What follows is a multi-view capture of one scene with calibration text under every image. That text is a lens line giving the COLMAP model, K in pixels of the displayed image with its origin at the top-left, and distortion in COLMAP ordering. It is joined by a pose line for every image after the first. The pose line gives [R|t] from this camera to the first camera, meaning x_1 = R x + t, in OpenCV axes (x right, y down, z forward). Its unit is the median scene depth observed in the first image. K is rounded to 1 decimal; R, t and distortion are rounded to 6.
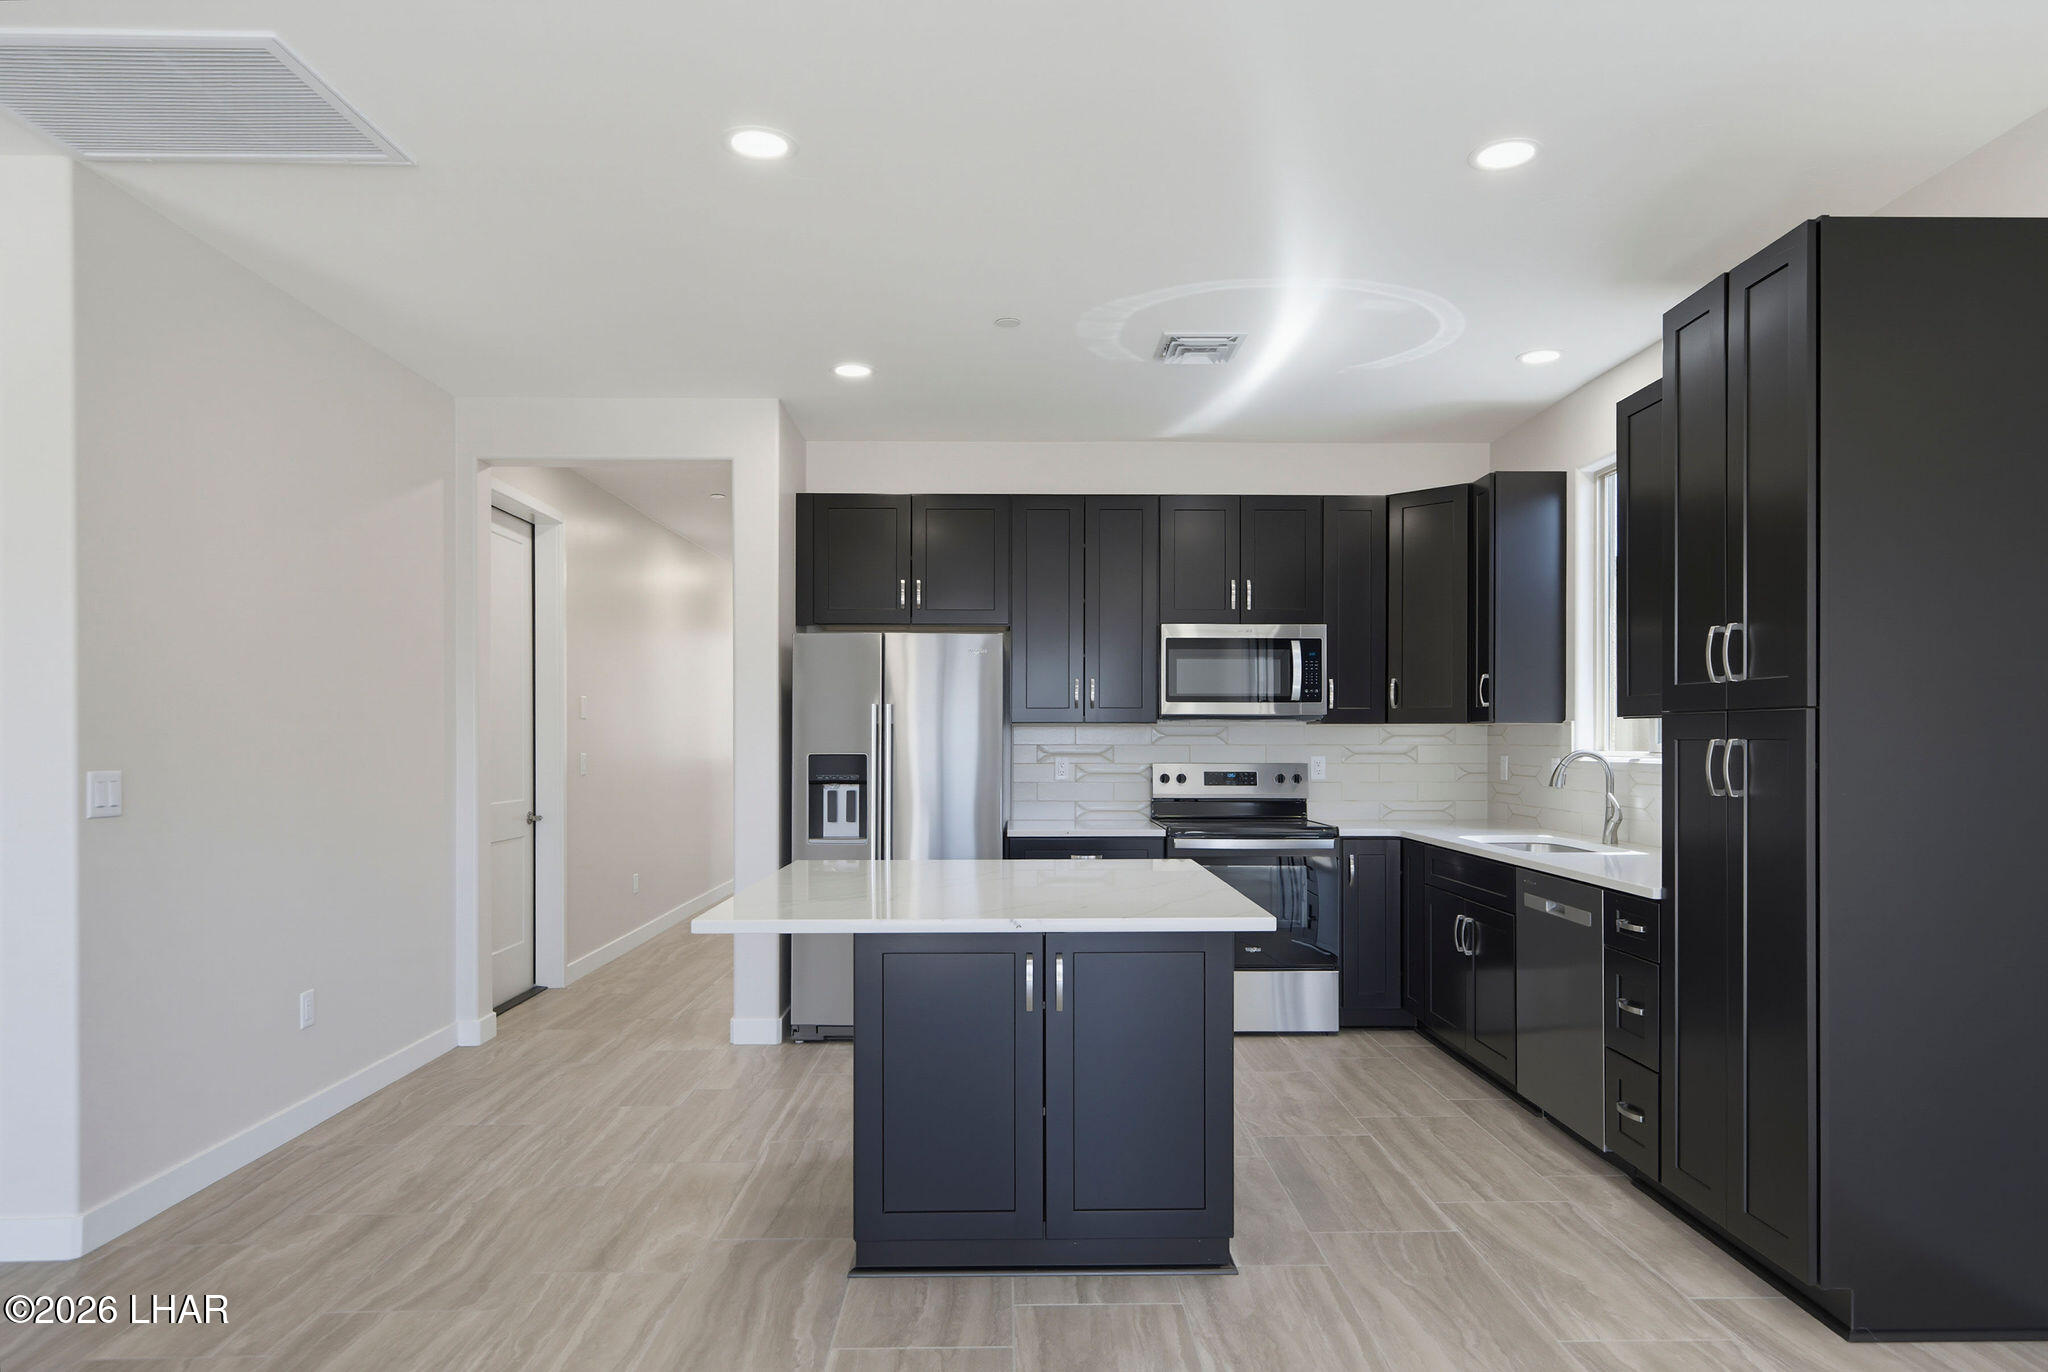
lens RADIAL K [[1203.2, 0, 1026.7], [0, 1203.2, 741.1], [0, 0, 1]] dist [0.003502, -0.022132]
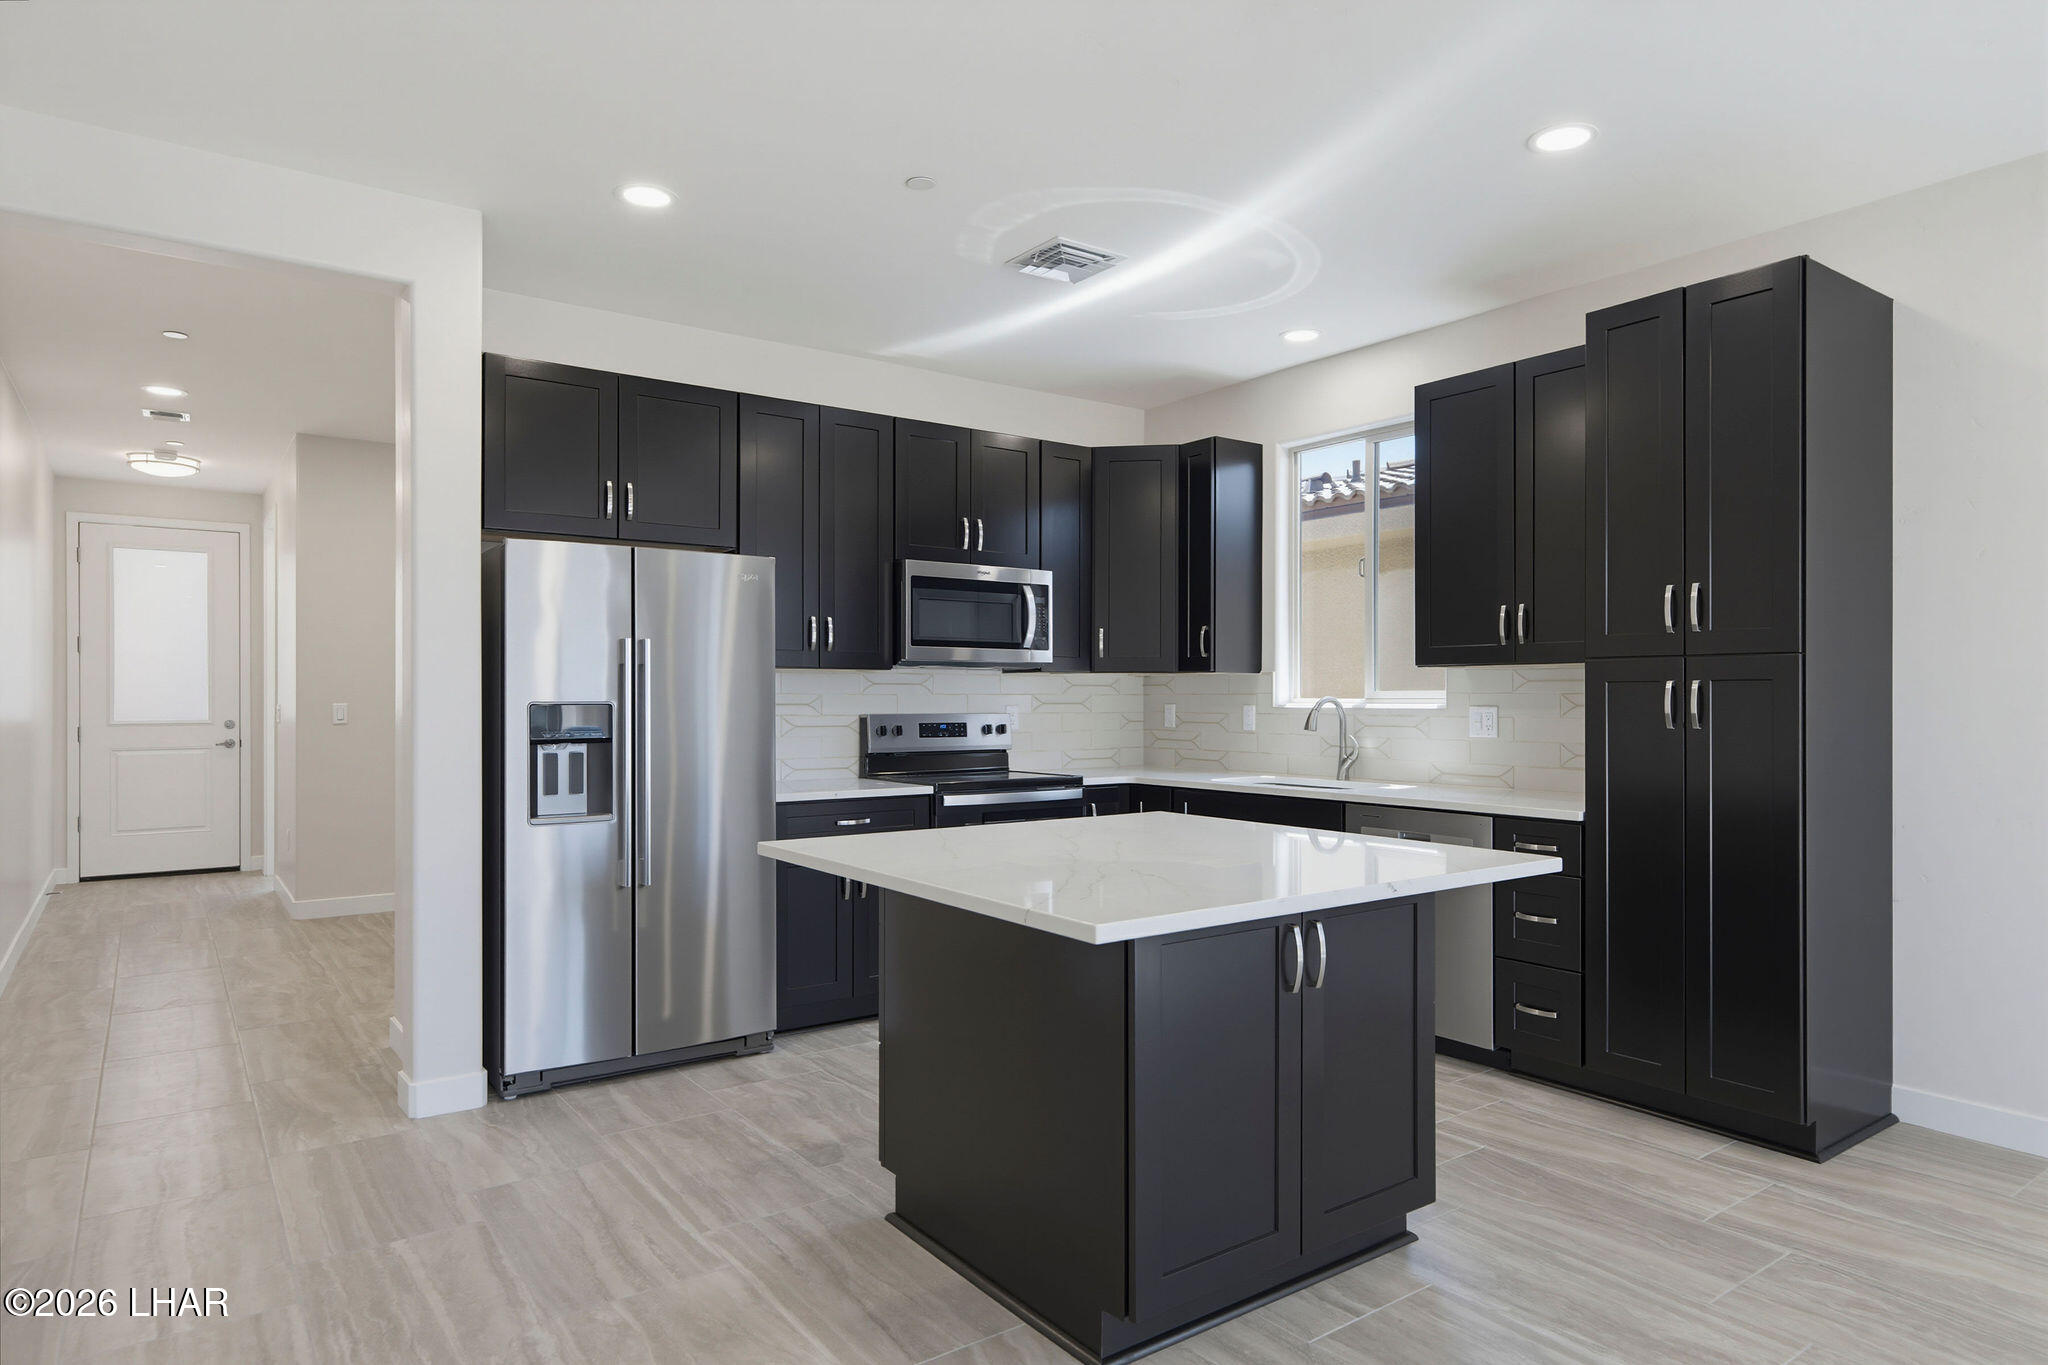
lens RADIAL K [[1191.3, 0, 1027.0], [0, 1191.3, 699.7], [0, 0, 1]] dist [-0.001293, -0.001108]
pose [[0.820732, -0.001686, 0.571312, -0.348880], [0.002464, 0.999997, -0.000590, 0.009190], [-0.571309, 0.001892, 0.820733, 0.227868]]
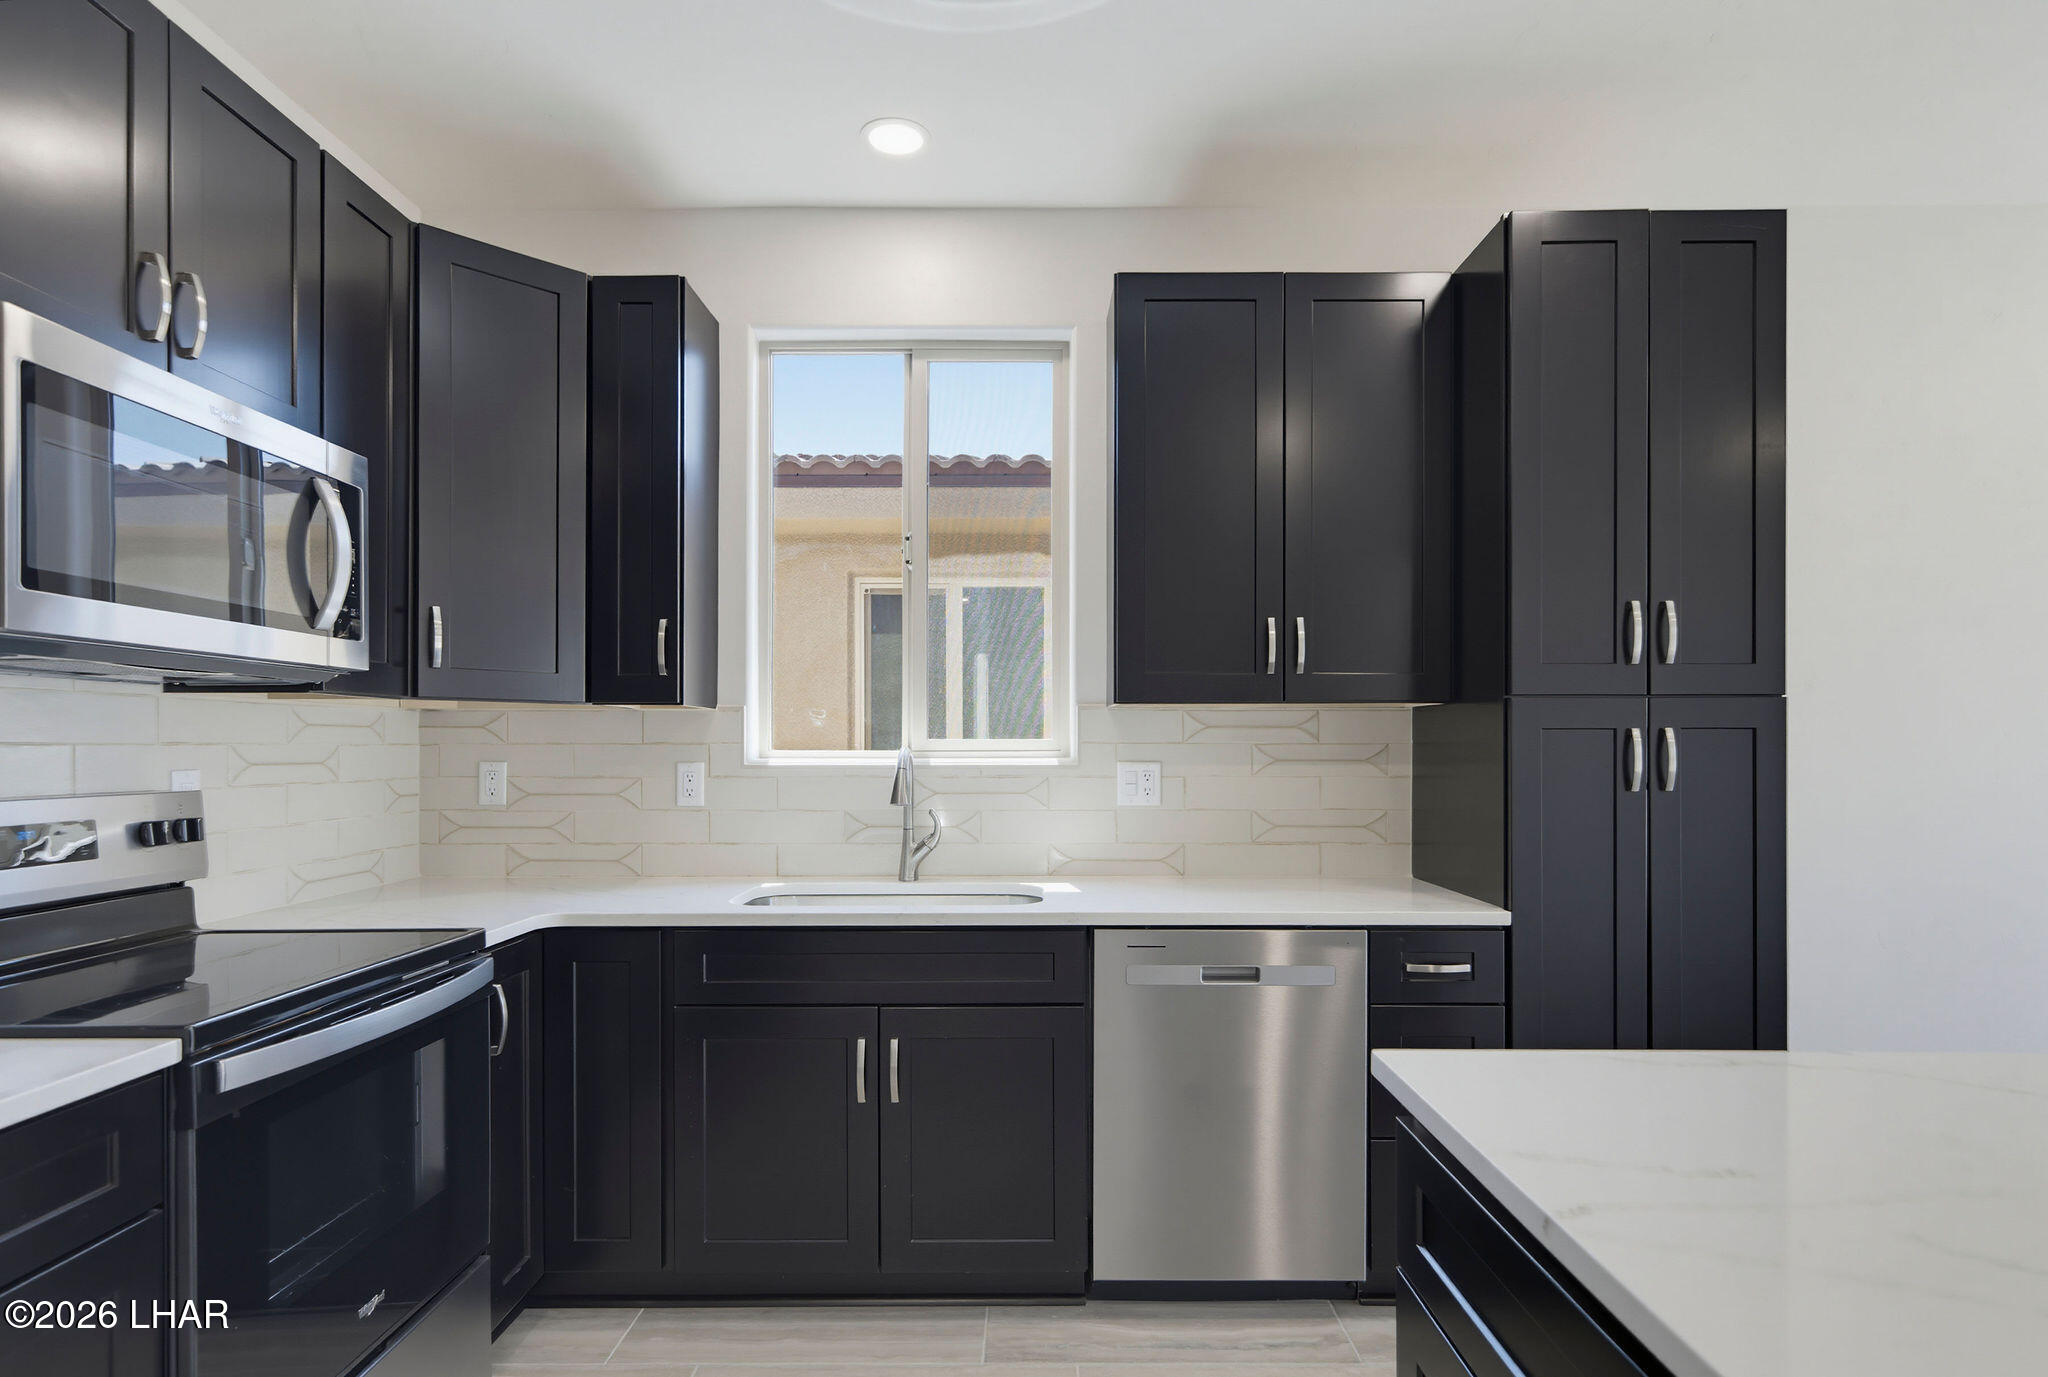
lens RADIAL K [[1131.2, 0, 1023.9], [0, 1131.2, 734.0], [0, 0, 1]] dist [0.017469, -0.000159]
pose [[0.028483, 0.008181, 0.999561, -0.159652], [0.003425, 0.999960, -0.008282, 0.004382], [-0.999588, 0.003659, 0.028454, 0.812681]]
